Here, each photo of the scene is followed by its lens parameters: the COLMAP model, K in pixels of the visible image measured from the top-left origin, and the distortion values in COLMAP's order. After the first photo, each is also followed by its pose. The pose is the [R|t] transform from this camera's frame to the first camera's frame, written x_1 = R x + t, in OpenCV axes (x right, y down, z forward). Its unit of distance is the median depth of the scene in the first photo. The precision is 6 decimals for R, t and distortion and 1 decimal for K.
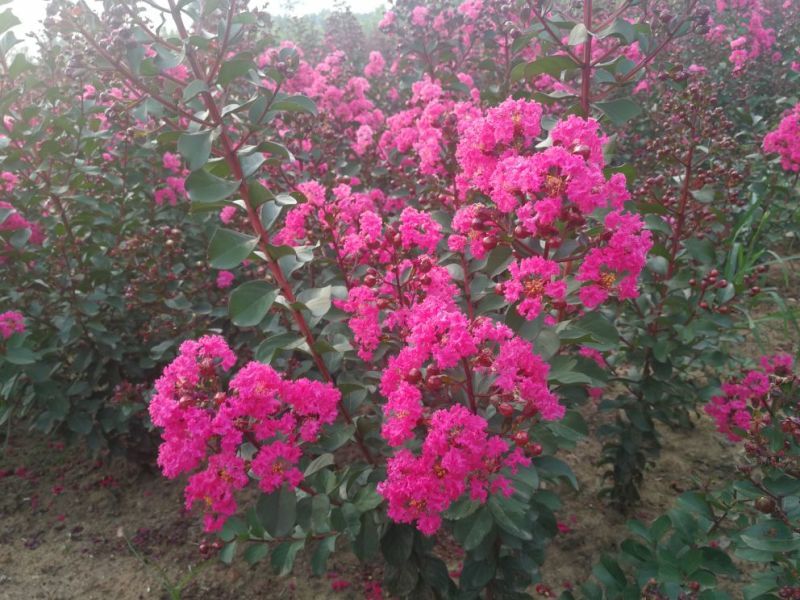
lens RADIAL K [[986.0, 0, 398.7], [0, 986.0, 364.6], [0, 0, 1]] dist [0.093823, -0.448029]
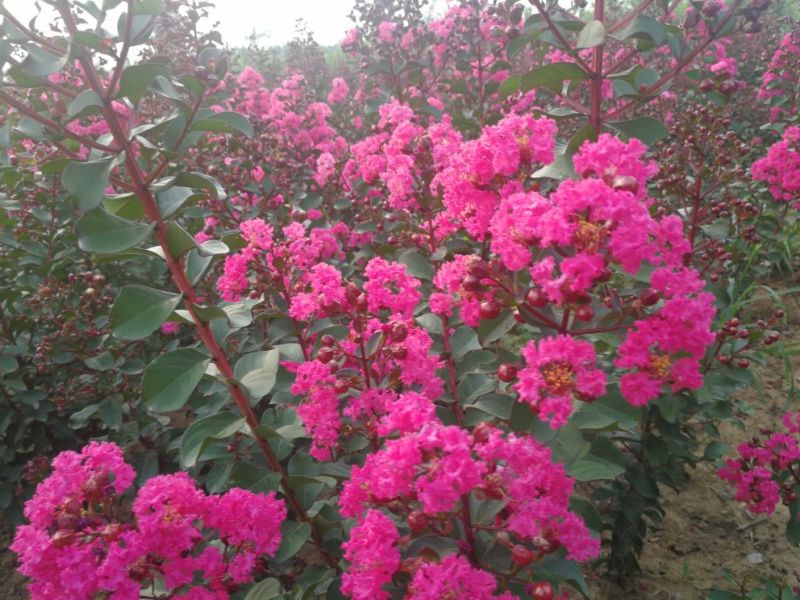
lens RADIAL K [[793.8, 0, 400.0], [0, 793.8, 300.0], [0, 0, 1]] dist [-0.001271, -0.015733]
pose [[0.999075, -0.009753, 0.041883, 0.002292], [0.012213, 0.998190, -0.058889, -0.082164], [-0.041233, 0.059346, 0.997386, 0.359590]]
